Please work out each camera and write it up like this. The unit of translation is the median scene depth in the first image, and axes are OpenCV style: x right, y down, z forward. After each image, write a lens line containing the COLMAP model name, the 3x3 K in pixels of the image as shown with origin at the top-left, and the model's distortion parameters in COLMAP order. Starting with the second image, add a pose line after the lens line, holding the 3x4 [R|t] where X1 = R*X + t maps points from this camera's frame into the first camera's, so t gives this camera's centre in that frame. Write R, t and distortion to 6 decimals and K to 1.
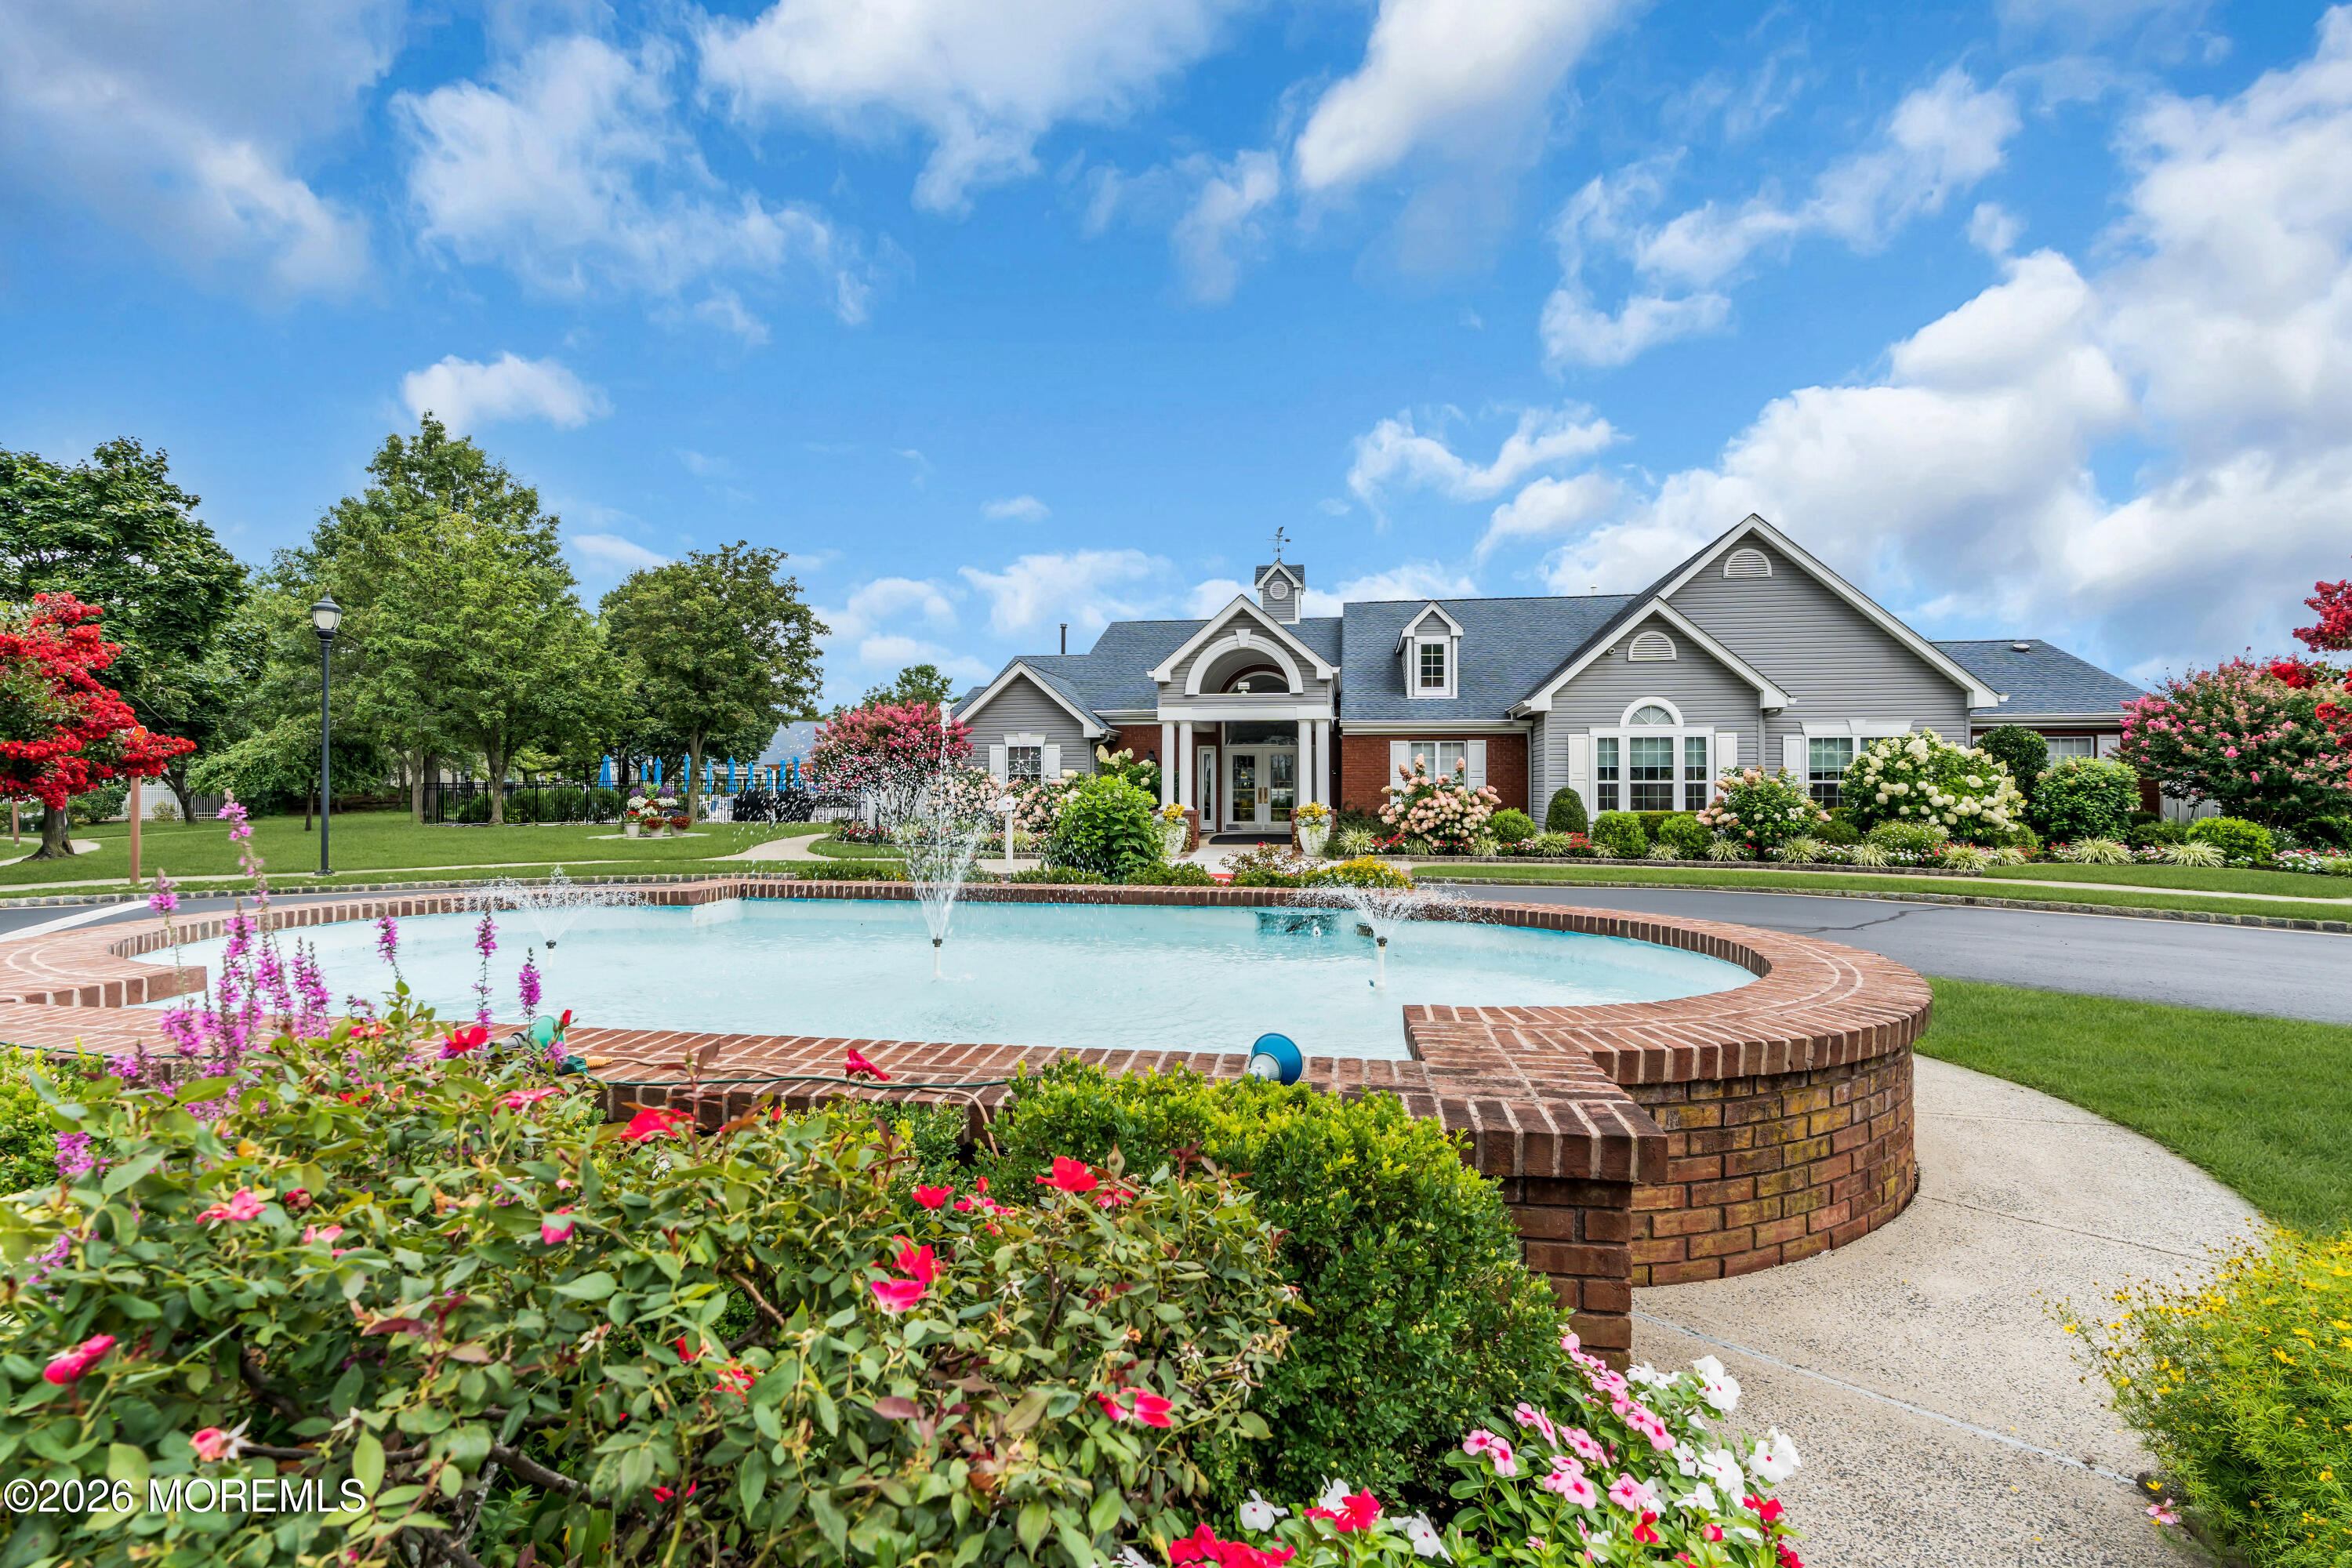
lens RADIAL K [[1059.6, 0, 1181.4], [0, 1059.6, 779.5], [0, 0, 1]] dist [-0.006168, 0.000429]
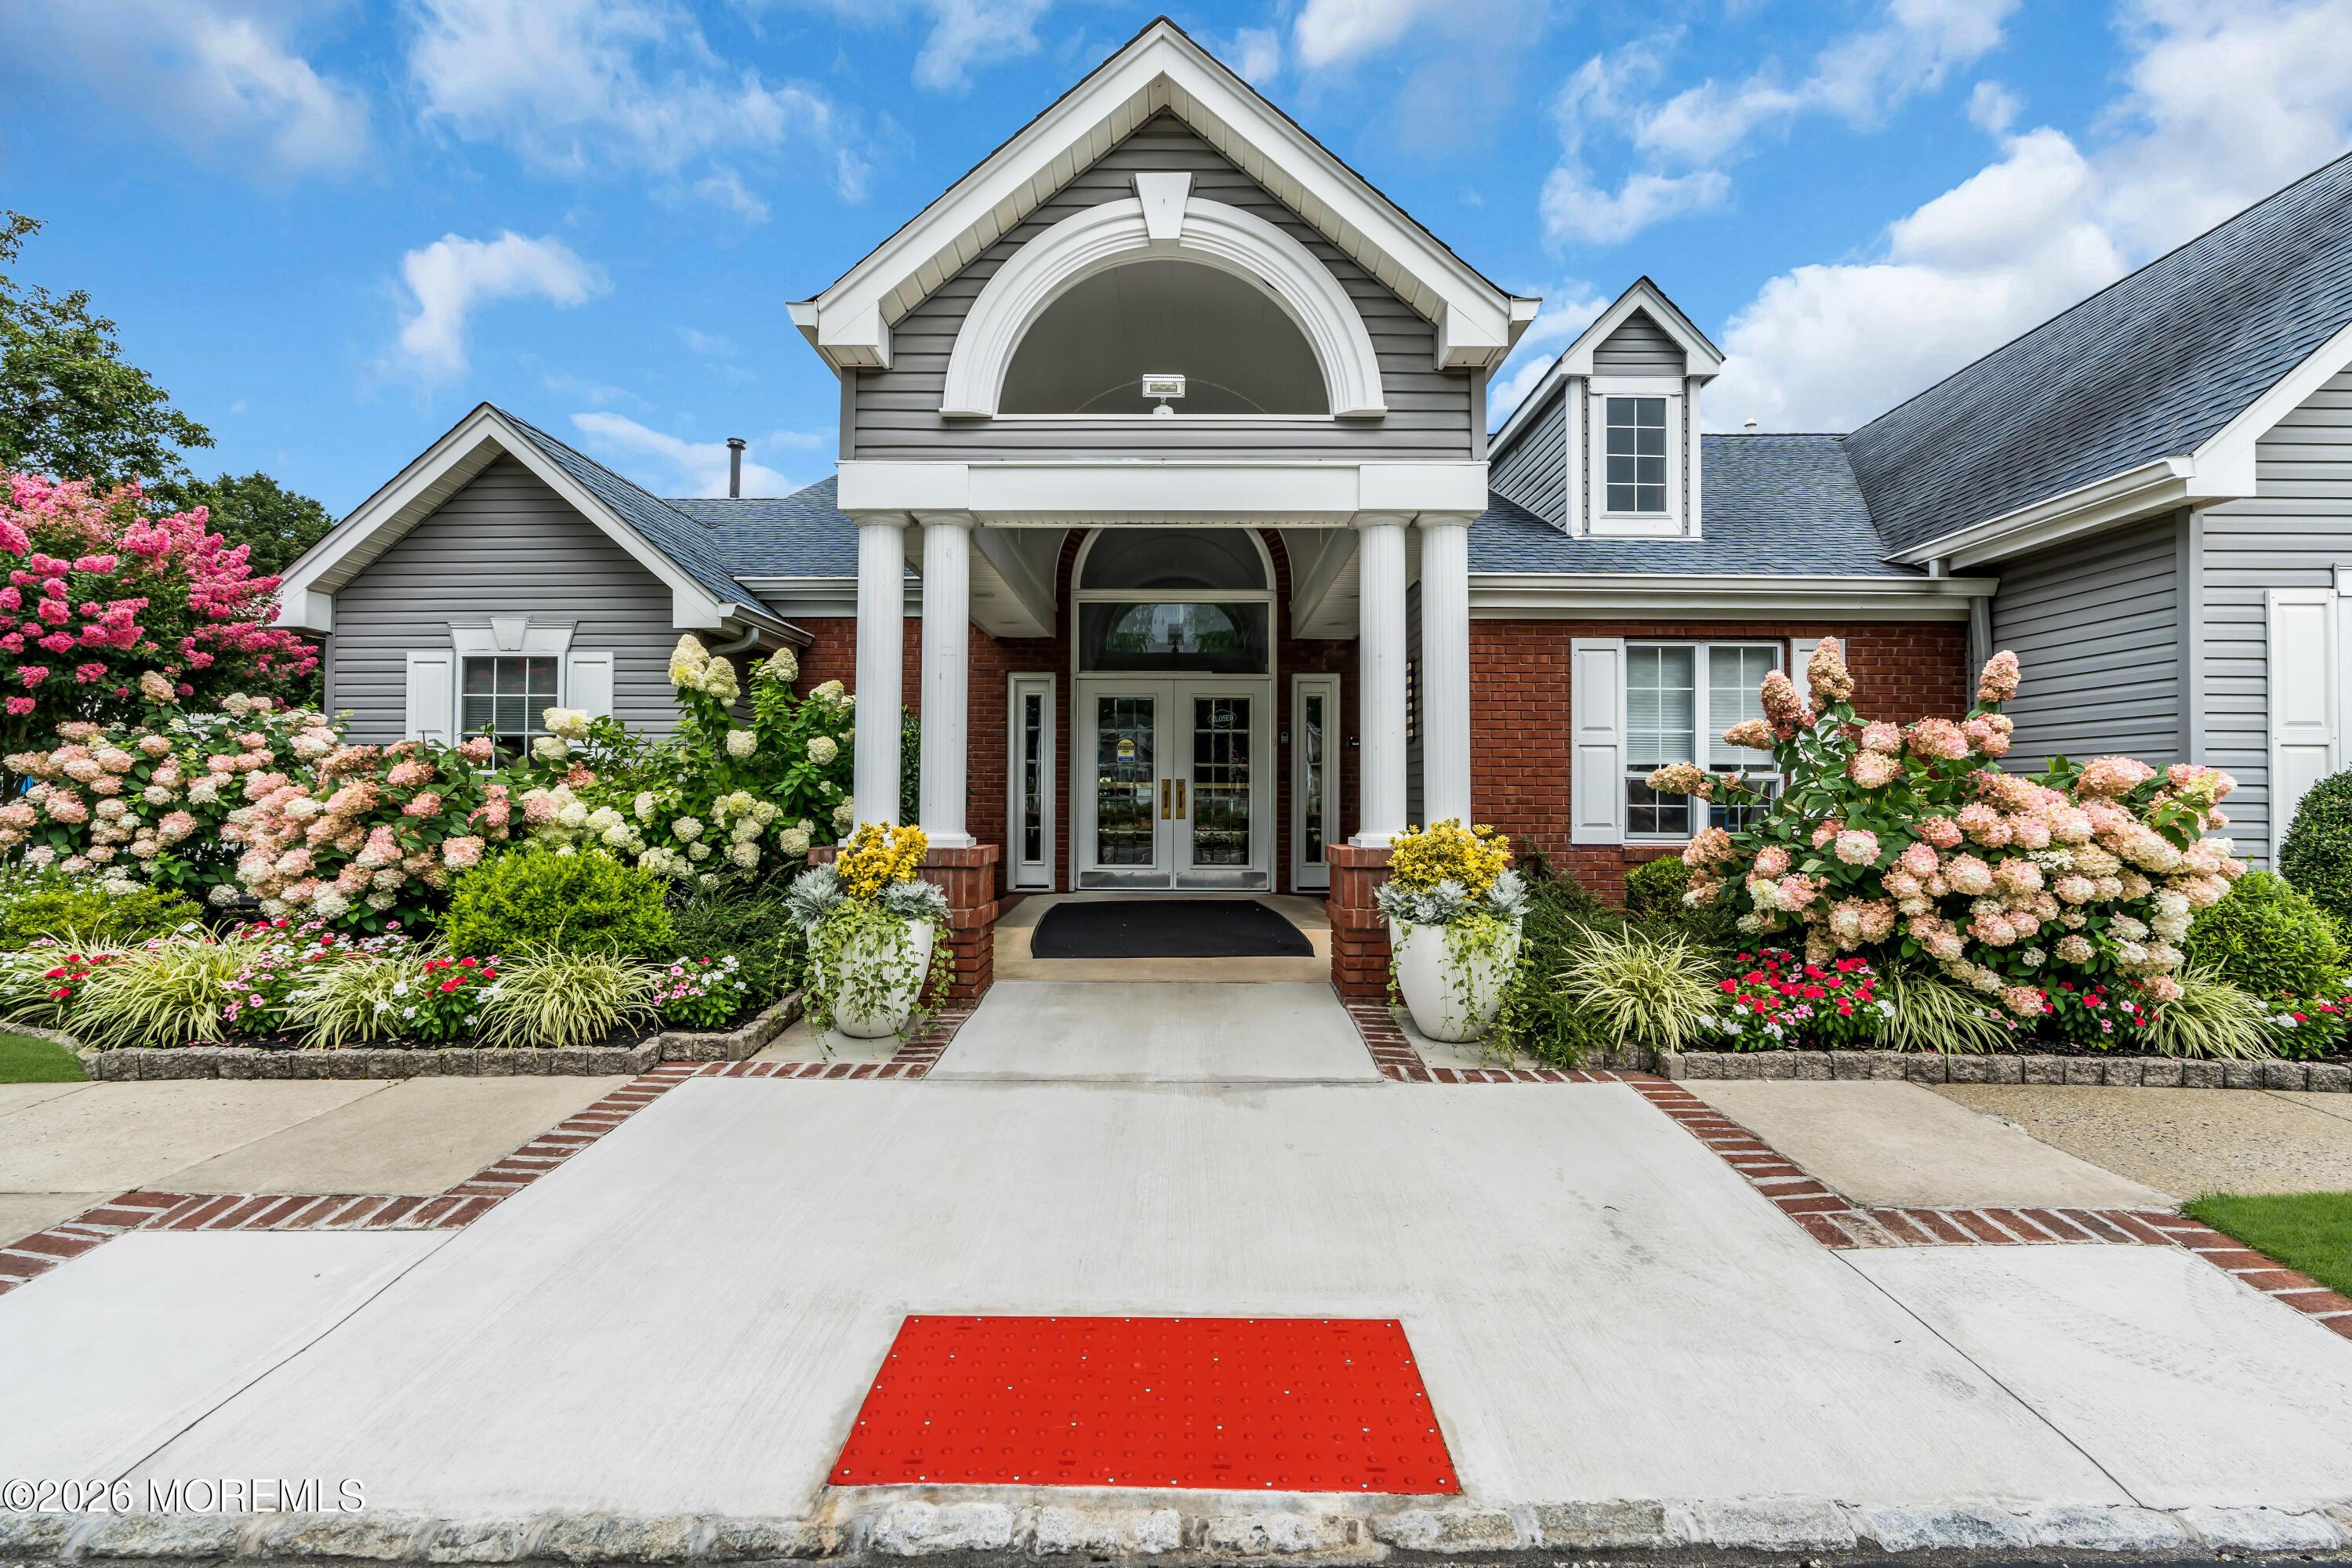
lens RADIAL K [[1053.3, 0, 1166.9], [0, 1053.3, 780.4], [0, 0, 1]] dist [-0.006996, 0.000754]
pose [[0.990047, 0.007727, 0.140525, 0.023862], [-0.006491, 0.999936, -0.009256, 0.014815], [-0.140587, 0.008251, 0.990034, 0.768154]]
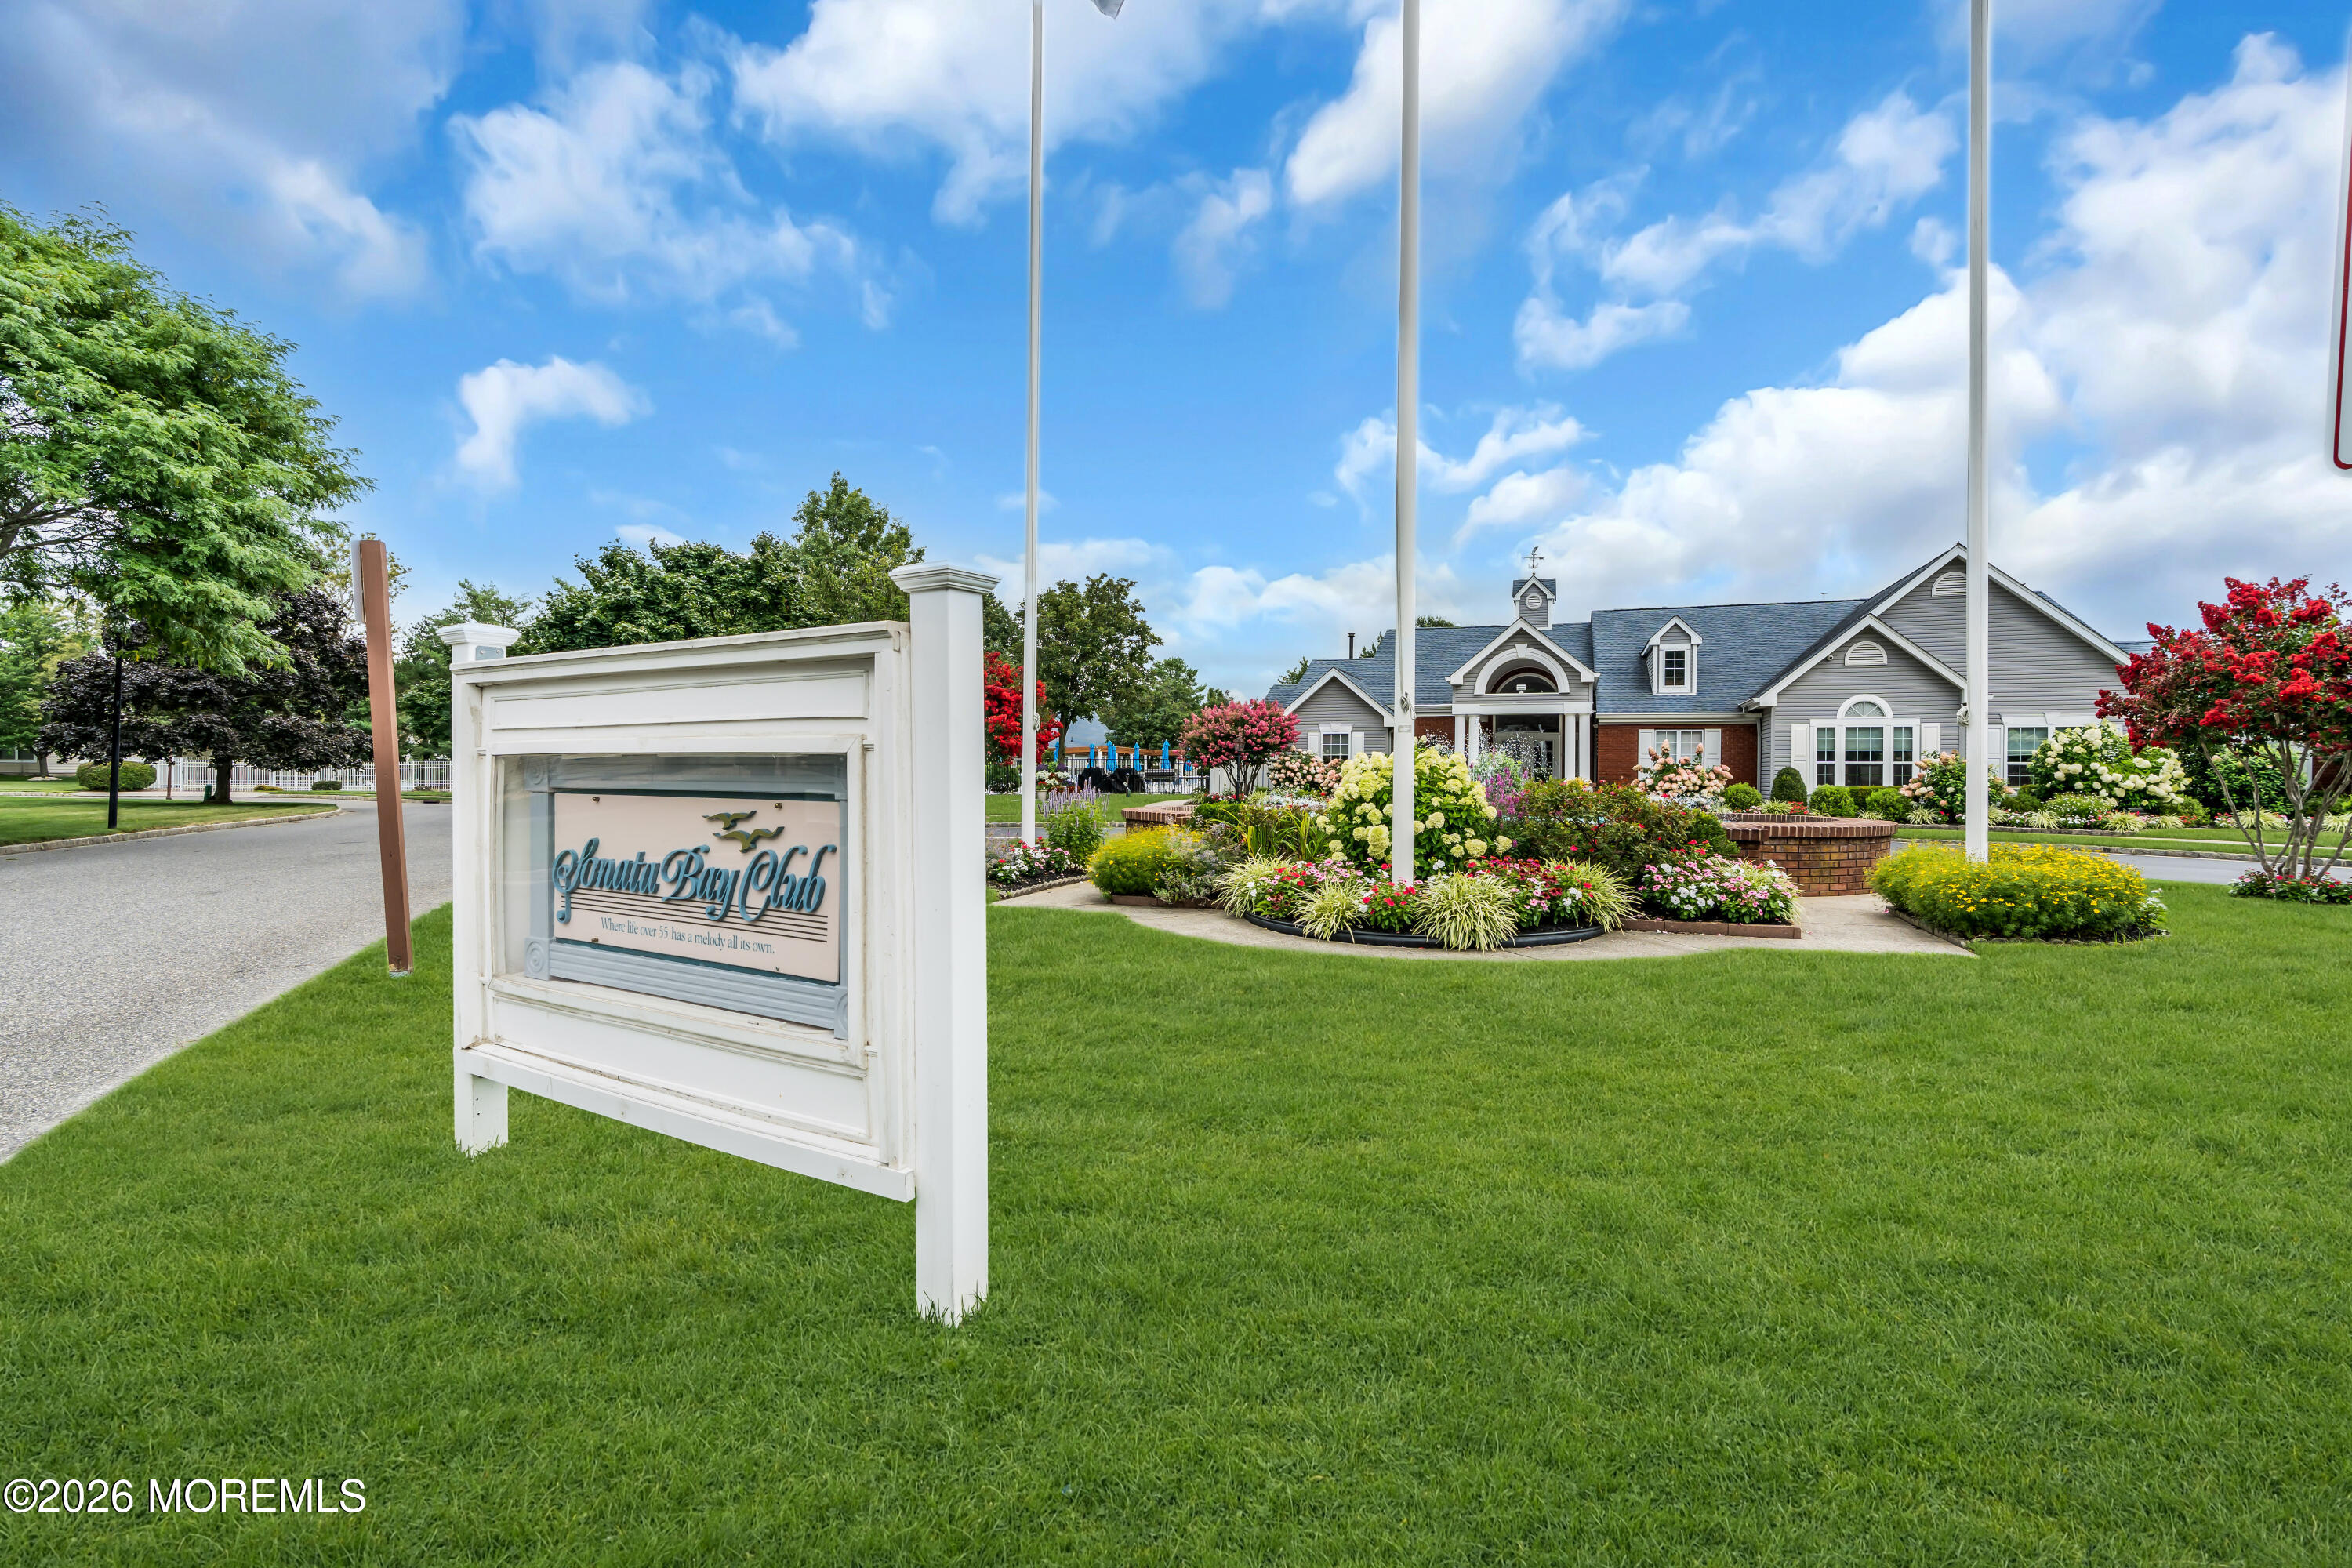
lens RADIAL K [[1059.6, 0, 1181.4], [0, 1059.6, 779.5], [0, 0, 1]] dist [-0.006168, 0.000429]
pose [[0.981990, 0.008396, -0.188747, -0.109279], [-0.005743, 0.999877, 0.014598, 0.008513], [0.188846, -0.013251, 0.981917, -0.373216]]
